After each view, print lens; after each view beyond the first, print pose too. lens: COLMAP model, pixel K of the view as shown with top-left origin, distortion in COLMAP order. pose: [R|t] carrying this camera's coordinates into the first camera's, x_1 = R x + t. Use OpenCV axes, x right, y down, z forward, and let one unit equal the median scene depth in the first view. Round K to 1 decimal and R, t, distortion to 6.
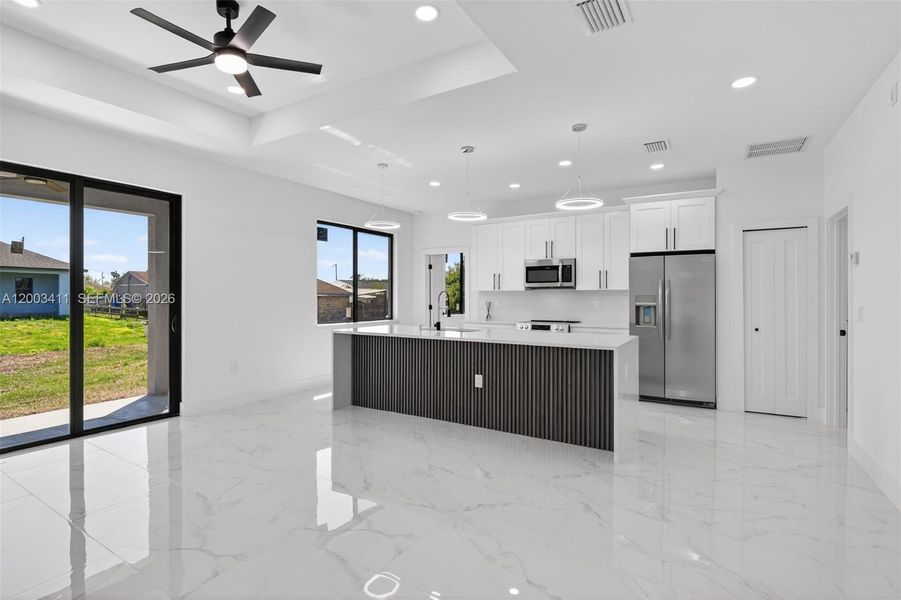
lens RADIAL K [[436.3, 0, 447.1], [0, 436.3, 294.7], [0, 0, 1]] dist [-0.013991, -0.001476]
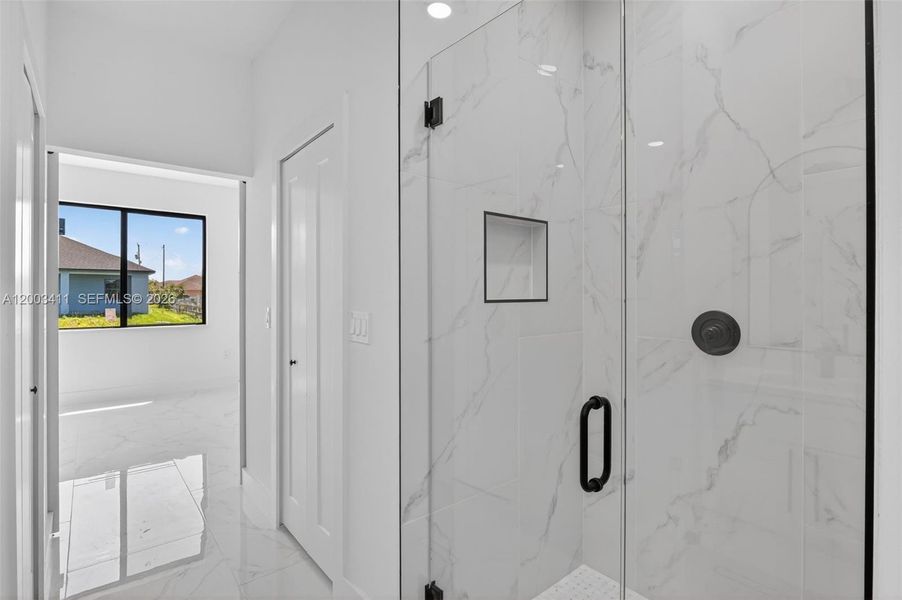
lens RADIAL K [[436.8, 0, 447.6], [0, 436.8, 294.7], [0, 0, 1]] dist [-0.013991, -0.001476]
pose [[0.943728, 0.001700, -0.330718, 0.681241], [-0.001093, 0.999997, 0.002020, 0.001038], [0.330721, -0.001544, 0.943727, 0.514535]]
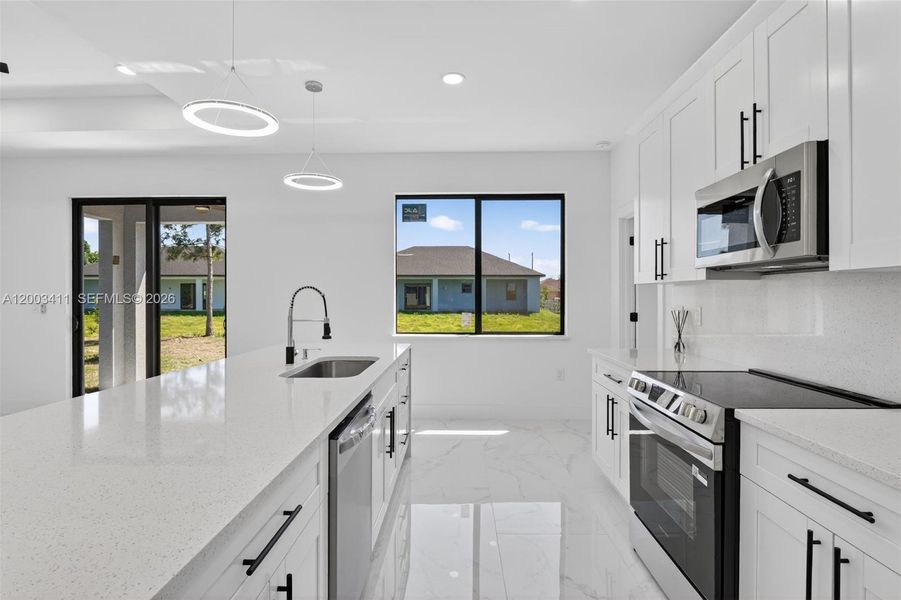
lens RADIAL K [[436.3, 0, 447.1], [0, 436.3, 294.7], [0, 0, 1]] dist [-0.013991, -0.001476]
pose [[0.499427, -0.003676, -0.866348, 0.397129], [0.003569, 0.999991, -0.002186, 0.002135], [0.866349, -0.002000, 0.499436, 0.703339]]
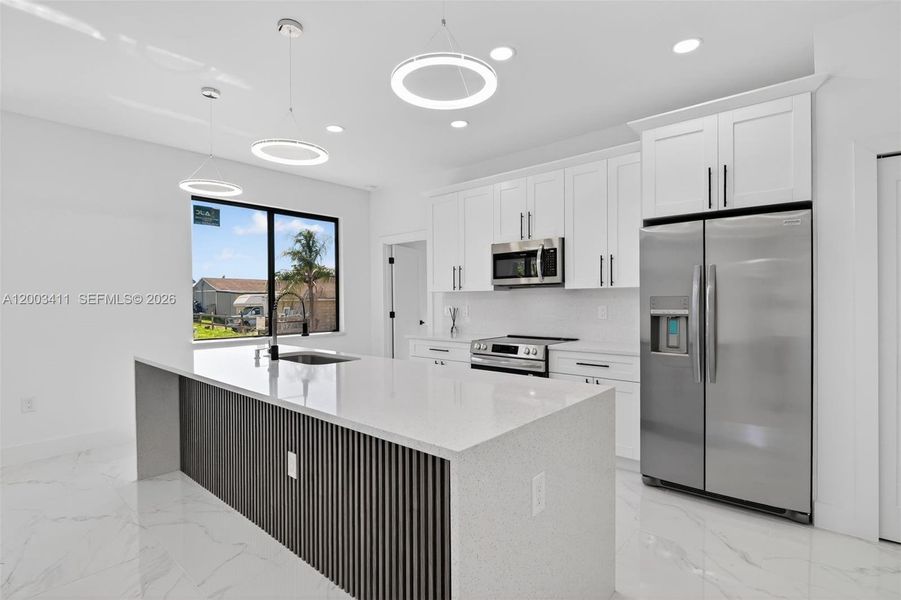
lens RADIAL K [[436.9, 0, 450.4], [0, 436.9, 303.9], [0, 0, 1]] dist [-0.014247, -0.000439]
pose [[0.985942, -0.006890, -0.166945, 0.240001], [0.009209, 0.999871, 0.013122, 0.001229], [0.166833, -0.014475, 0.985879, 0.364400]]
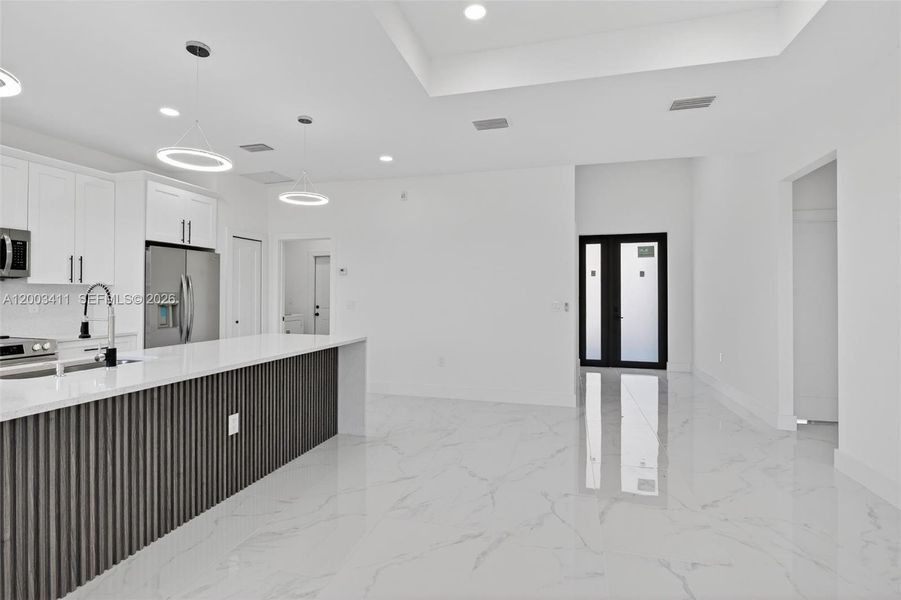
lens RADIAL K [[436.3, 0, 447.1], [0, 436.3, 294.7], [0, 0, 1]] dist [-0.013991, -0.001476]
pose [[-0.268398, -0.003933, 0.963300, -0.443498], [-0.007550, 0.999970, 0.001979, -0.000299], [-0.963279, -0.006741, -0.268420, 0.599375]]
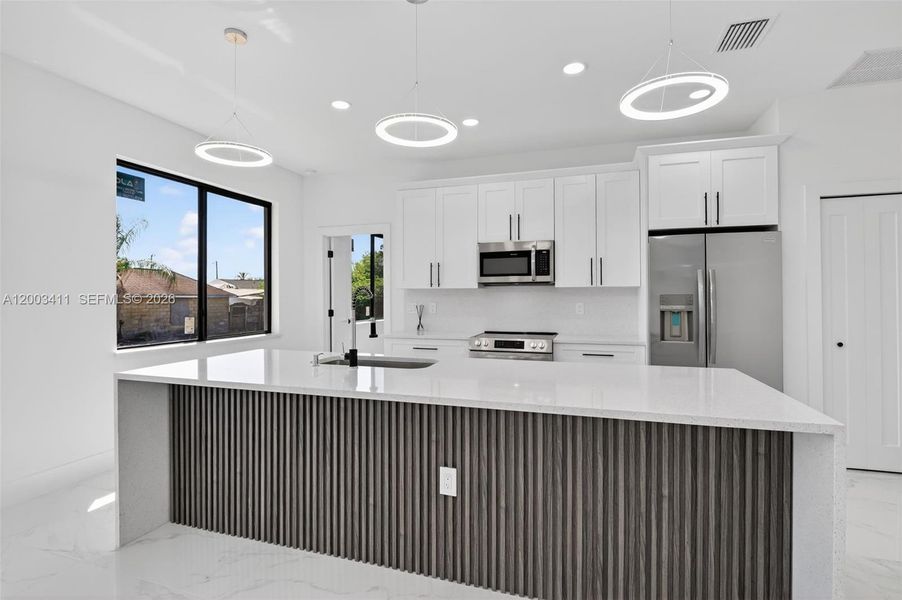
lens RADIAL K [[436.8, 0, 447.6], [0, 436.8, 294.7], [0, 0, 1]] dist [-0.013991, -0.001476]
pose [[0.972874, -0.003569, 0.231309, -0.023380], [0.003711, 0.999993, -0.000181, 0.000537], [-0.231307, 0.001034, 0.972880, 0.381441]]
